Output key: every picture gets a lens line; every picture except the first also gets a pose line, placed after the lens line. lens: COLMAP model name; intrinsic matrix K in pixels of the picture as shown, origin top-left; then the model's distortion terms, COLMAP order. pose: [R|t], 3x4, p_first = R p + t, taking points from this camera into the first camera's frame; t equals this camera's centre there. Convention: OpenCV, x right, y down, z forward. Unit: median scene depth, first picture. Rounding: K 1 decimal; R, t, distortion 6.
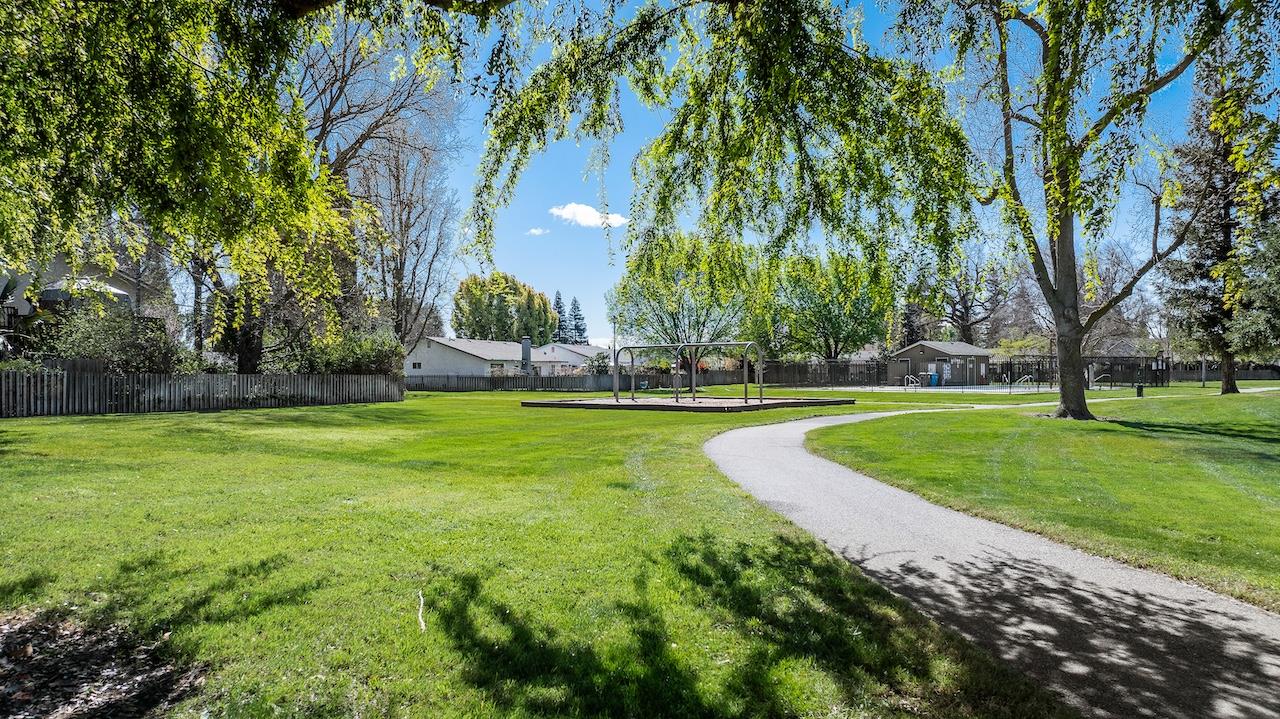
lens RADIAL K [[903.5, 0, 638.4], [0, 903.5, 369.3], [0, 0, 1]] dist [-0.005138, 0.002605]
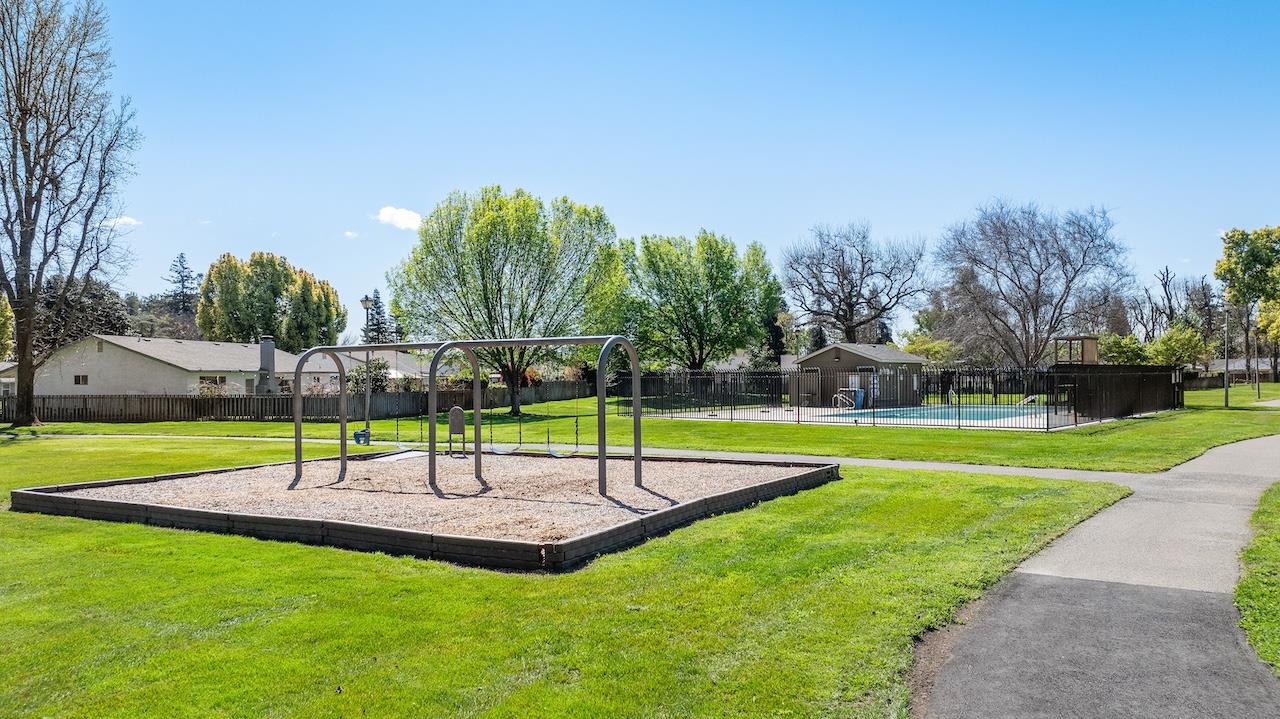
lens RADIAL K [[903.5, 0, 638.4], [0, 903.5, 369.3], [0, 0, 1]] dist [-0.005138, 0.002605]
pose [[0.984410, -0.002370, 0.175871, 0.029912], [0.003449, 0.999977, -0.005829, -0.006277], [-0.175853, 0.006345, 0.984396, 0.290075]]
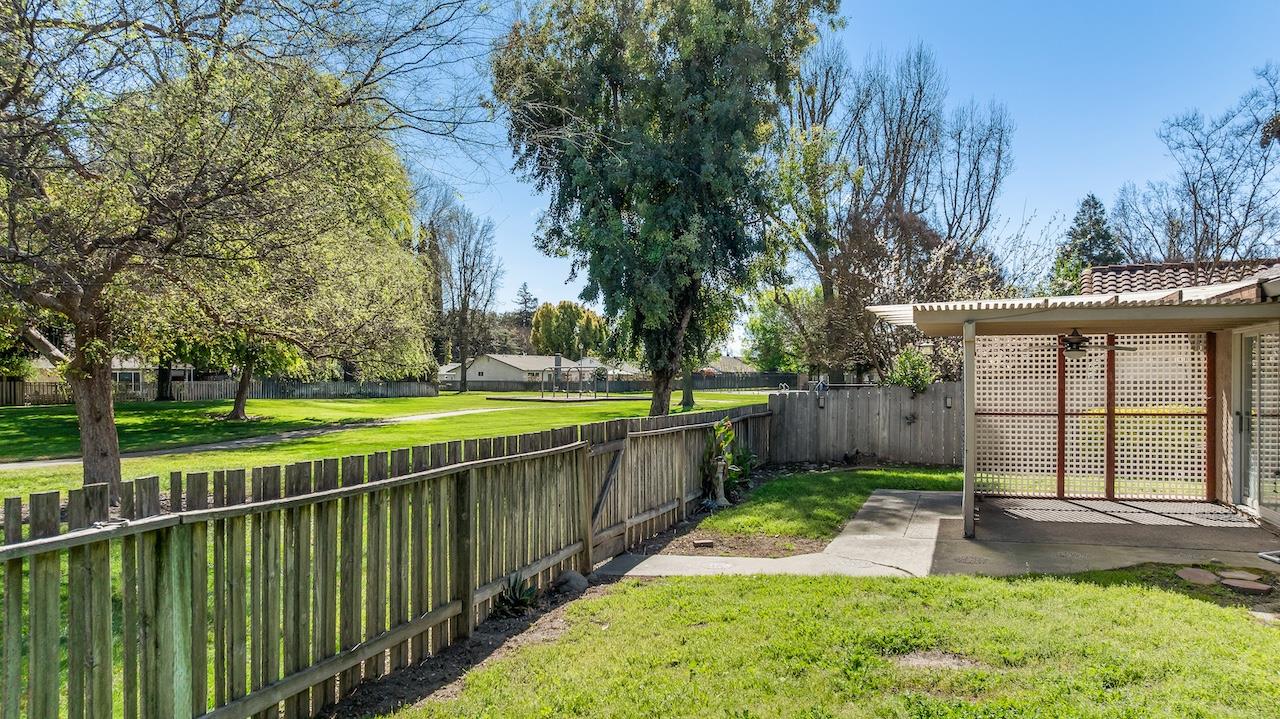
lens RADIAL K [[903.5, 0, 638.4], [0, 903.5, 369.3], [0, 0, 1]] dist [-0.005138, 0.002605]
pose [[0.985860, 0.005769, -0.167473, 0.239893], [-0.006189, 0.999979, -0.001986, -0.009858], [0.167458, 0.002994, 0.985875, -0.382693]]
